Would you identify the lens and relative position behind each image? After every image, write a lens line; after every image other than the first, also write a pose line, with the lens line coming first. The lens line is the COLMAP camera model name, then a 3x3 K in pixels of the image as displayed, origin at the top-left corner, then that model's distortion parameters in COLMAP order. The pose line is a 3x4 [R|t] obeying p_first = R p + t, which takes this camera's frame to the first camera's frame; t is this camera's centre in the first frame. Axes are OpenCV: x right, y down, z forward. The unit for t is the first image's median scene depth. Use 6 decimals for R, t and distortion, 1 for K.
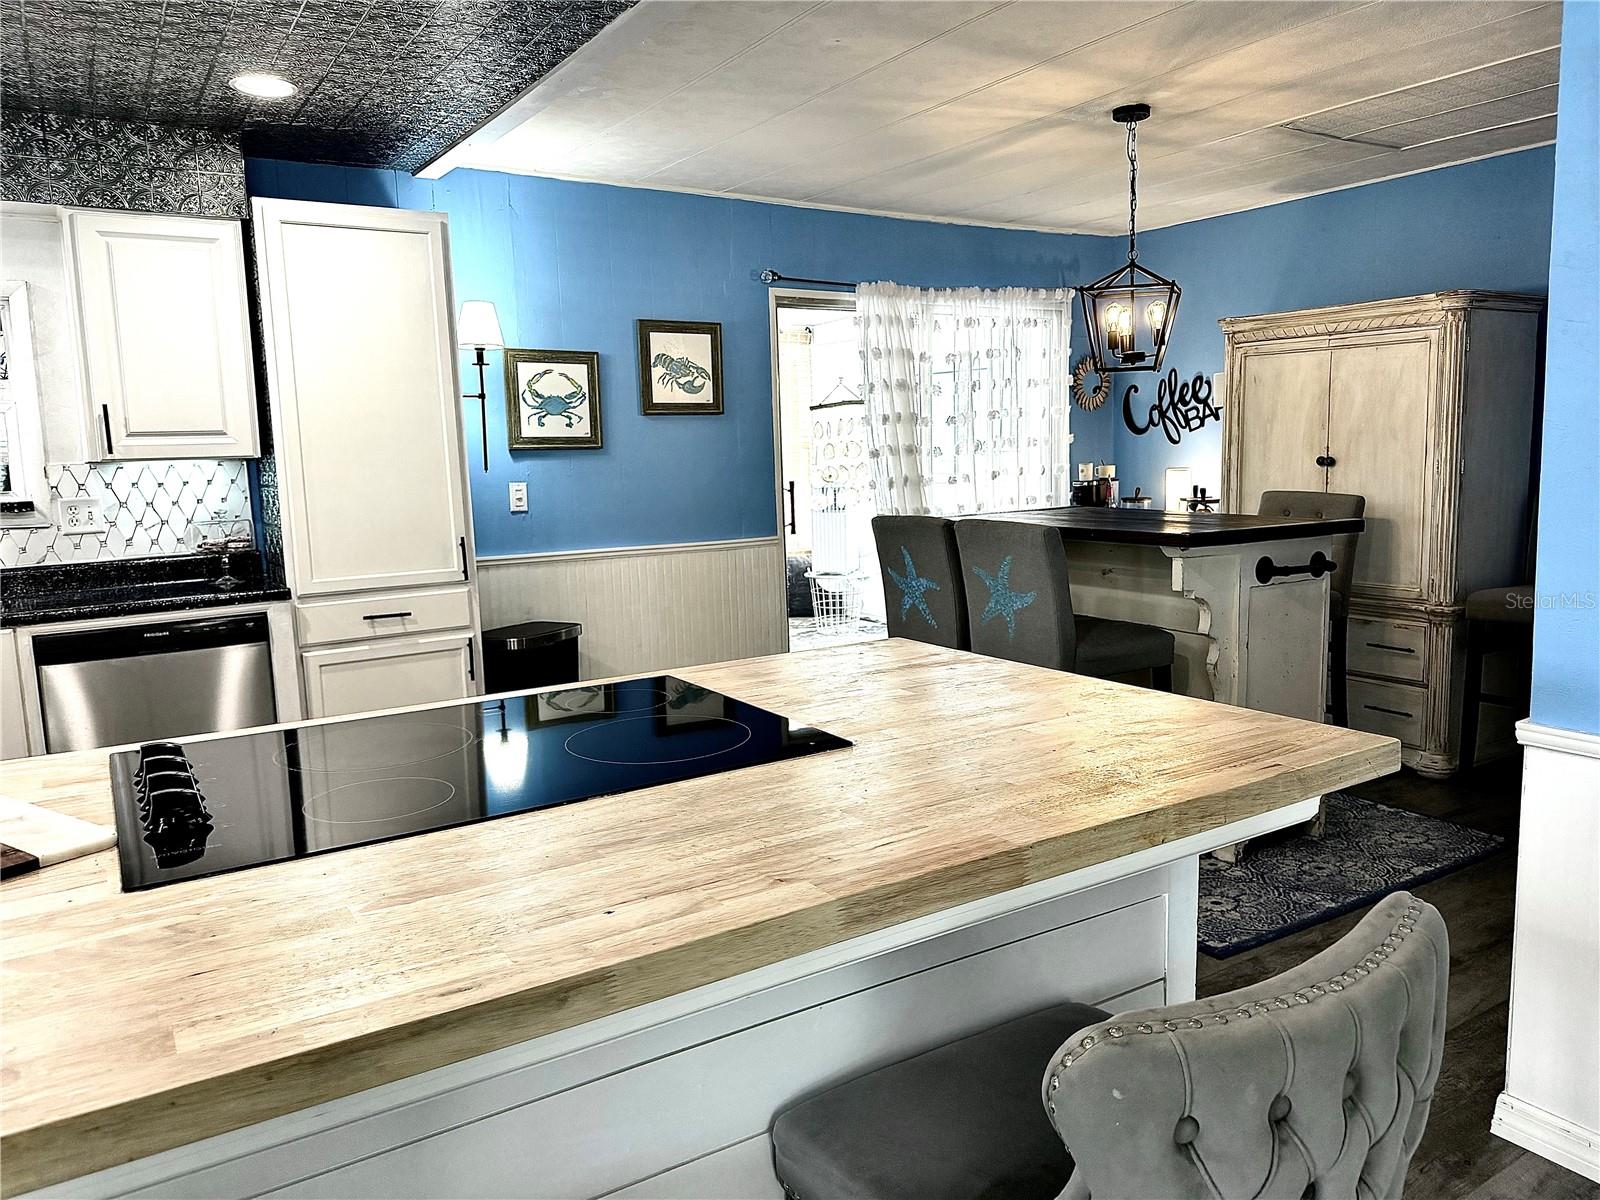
lens RADIAL K [[1113.1, 0, 814.2], [0, 1113.1, 609.7], [0, 0, 1]] dist [0.047071, -0.038386]
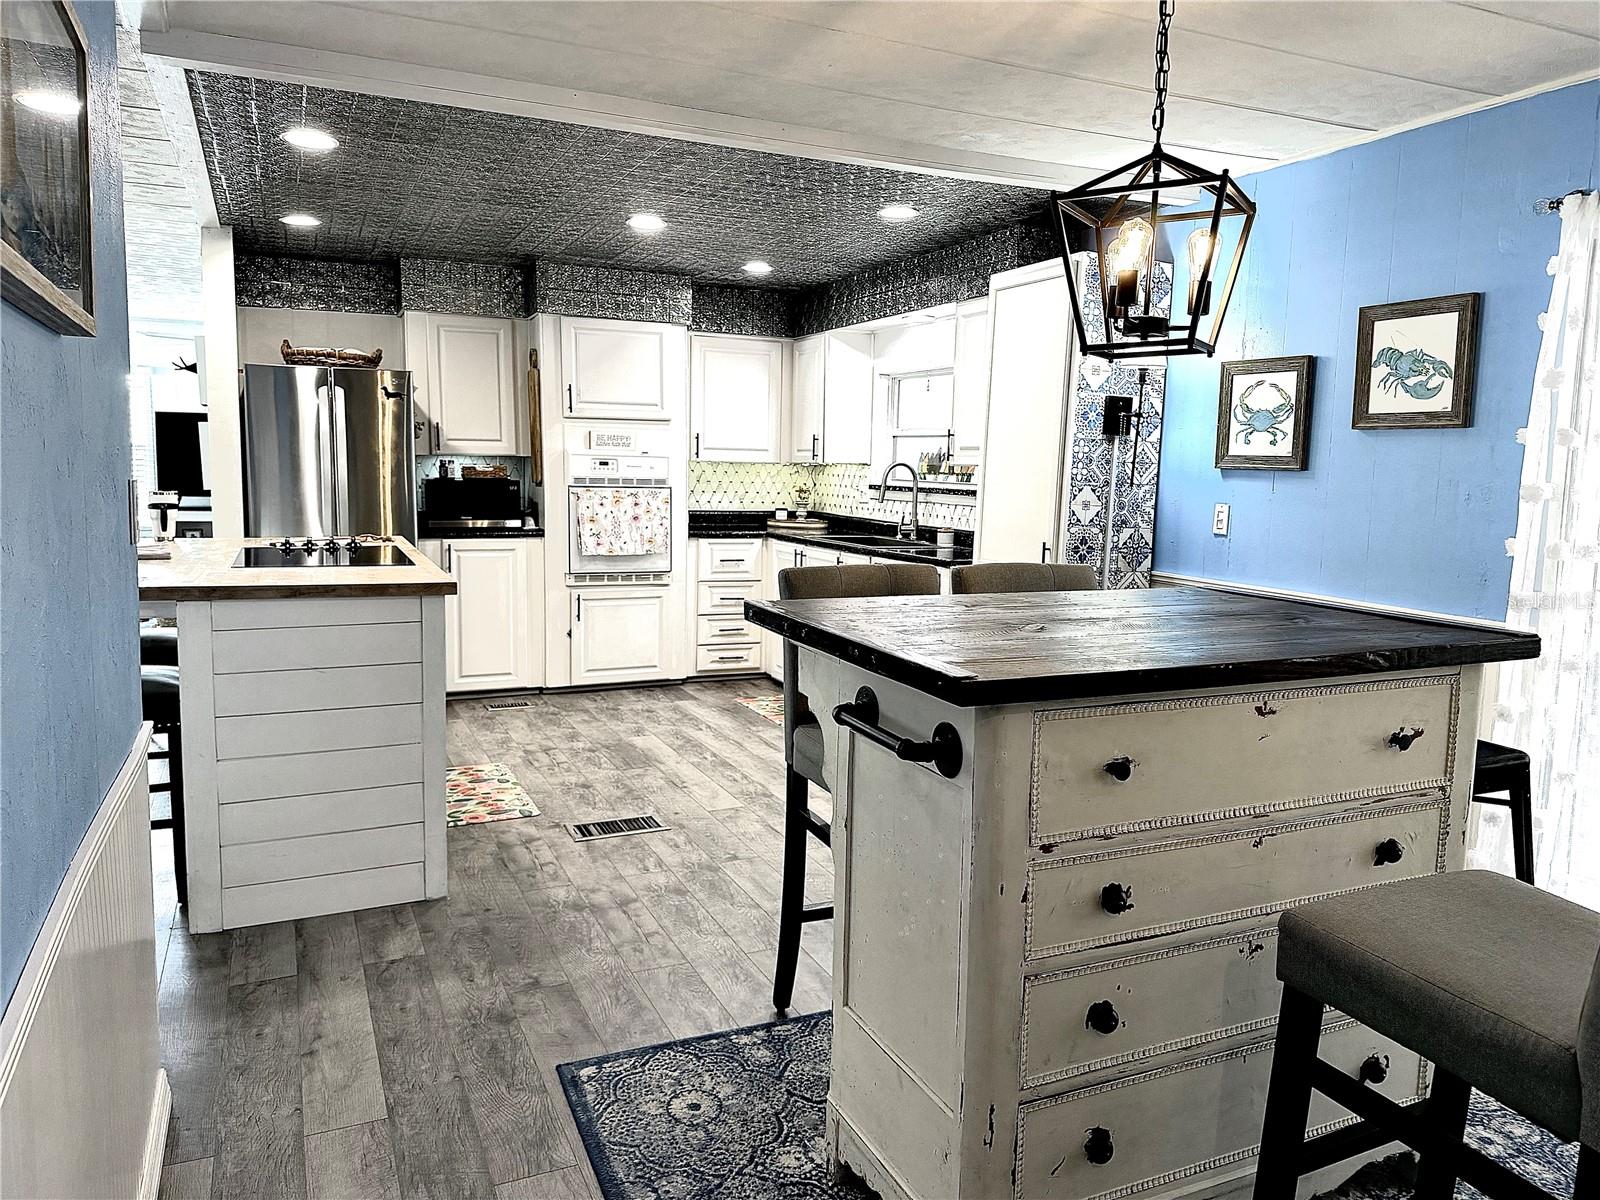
lens RADIAL K [[1113.1, 0, 810.9], [0, 1113.1, 608.4], [0, 0, 1]] dist [0.047071, -0.038386]
pose [[-0.119142, 0.151424, -0.981262, 0.839504], [-0.168796, 0.970826, 0.170308, -0.153994], [0.978424, 0.185924, -0.090106, 0.903274]]
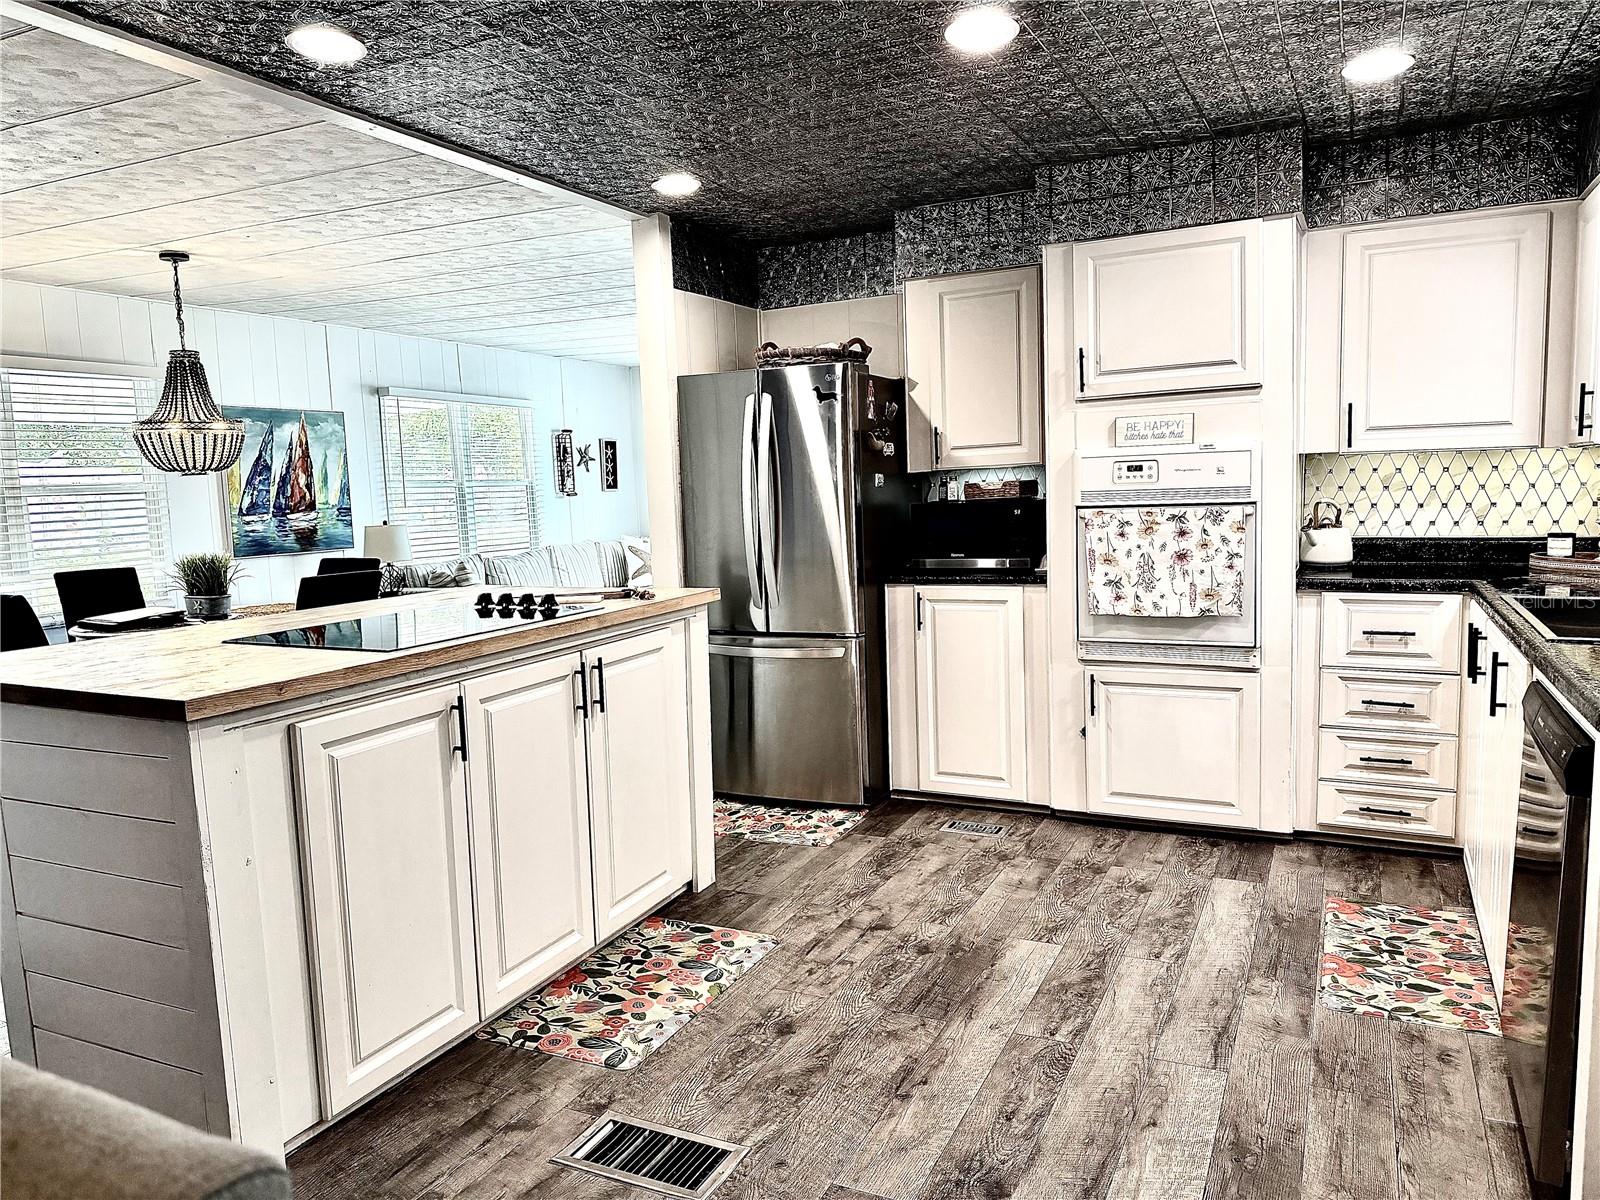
lens RADIAL K [[1113.1, 0, 807.3], [0, 1113.1, 605.4], [0, 0, 1]] dist [0.047071, -0.038386]
pose [[-0.842356, 0.112962, -0.526950, 0.044675], [-0.027038, 0.967696, 0.250665, -0.157016], [0.538243, 0.225396, -0.812090, 1.113015]]
